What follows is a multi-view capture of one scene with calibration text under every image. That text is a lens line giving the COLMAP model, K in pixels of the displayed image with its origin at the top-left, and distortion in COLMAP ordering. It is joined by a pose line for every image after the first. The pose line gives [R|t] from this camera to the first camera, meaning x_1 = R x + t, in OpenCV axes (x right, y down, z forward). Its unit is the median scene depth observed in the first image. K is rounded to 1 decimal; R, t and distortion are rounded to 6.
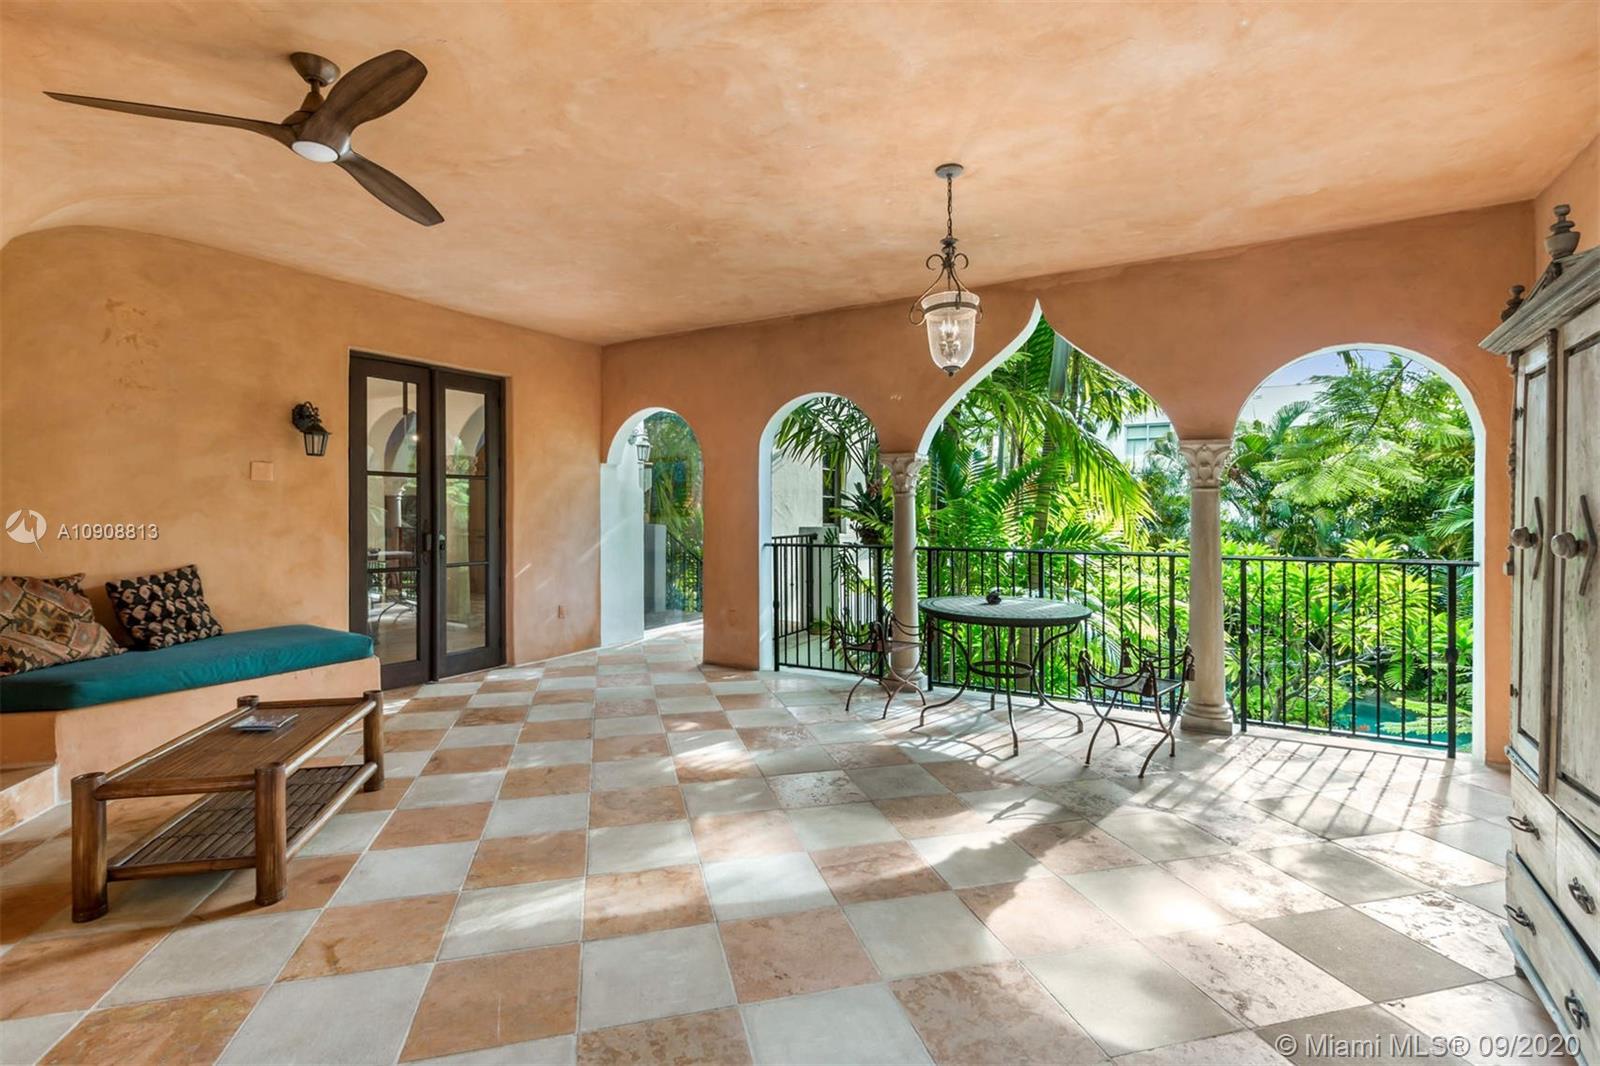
lens RADIAL K [[728.3, 0, 809.7], [0, 728.3, 519.1], [0, 0, 1]] dist [0.000254, -0.012691]
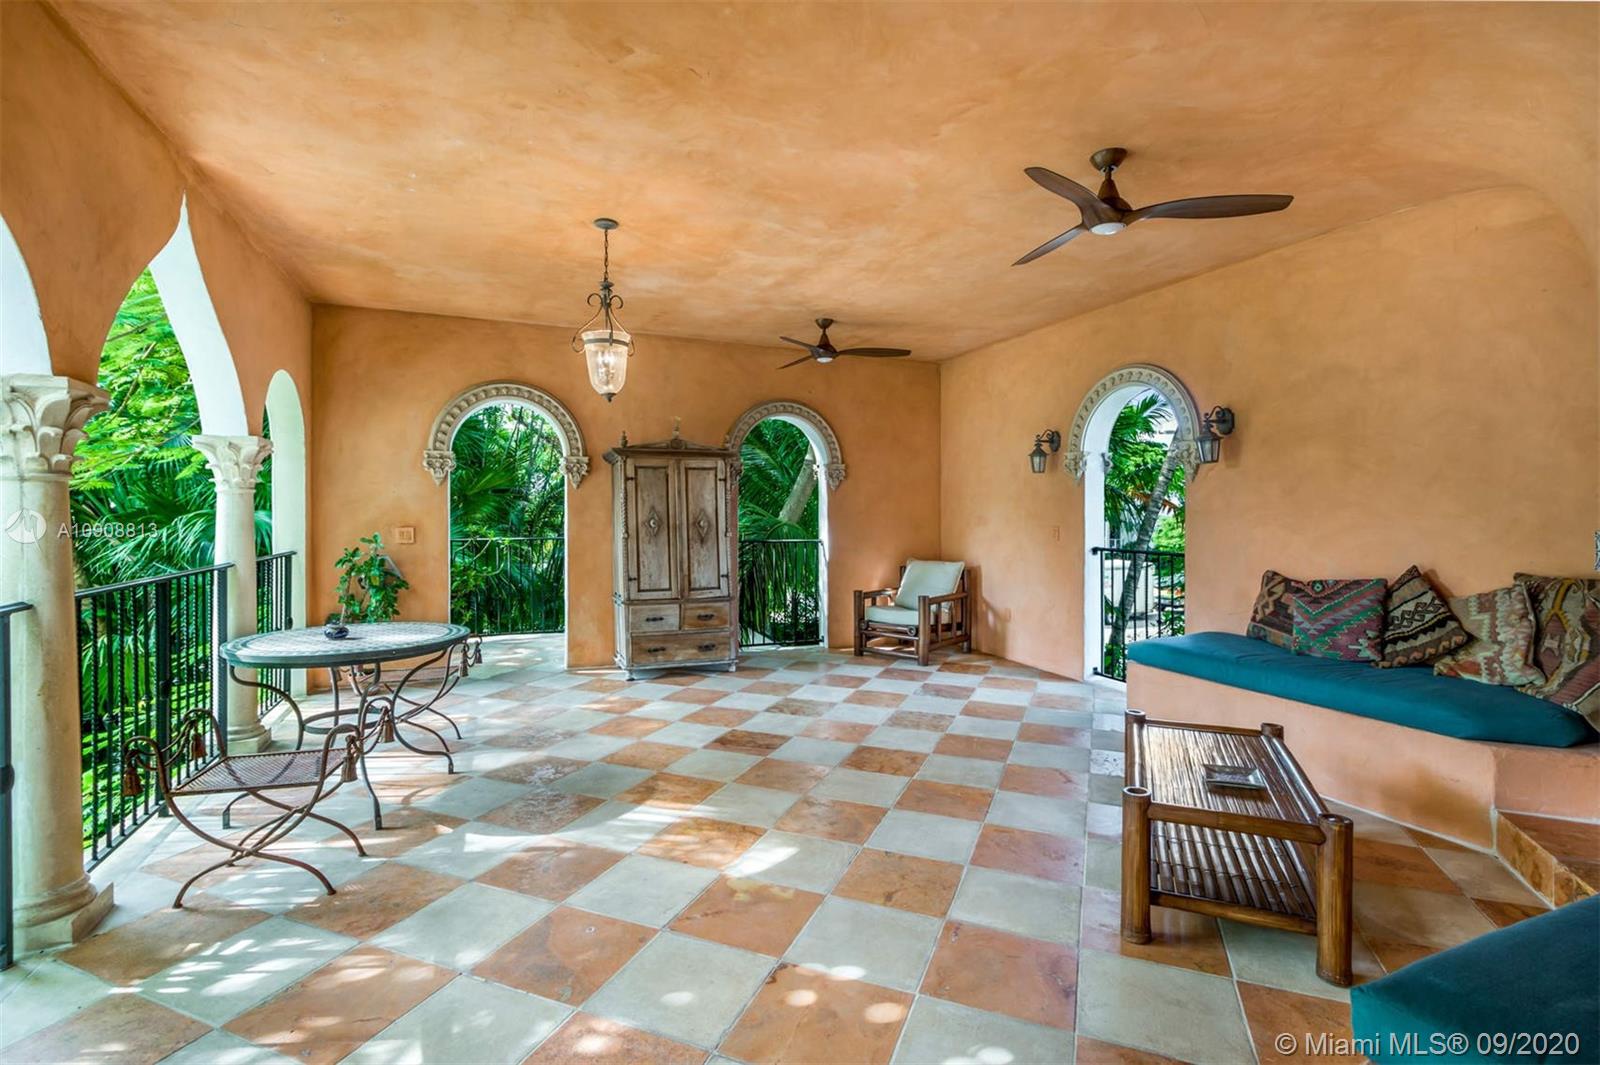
lens RADIAL K [[728.3, 0, 809.7], [0, 728.3, 518.6], [0, 0, 1]] dist [0.000254, -0.012691]
pose [[-0.794379, -0.005581, 0.607396, -0.780169], [0.004939, 0.999865, 0.015646, -0.022701], [-0.607402, 0.015429, -0.794245, 1.737181]]
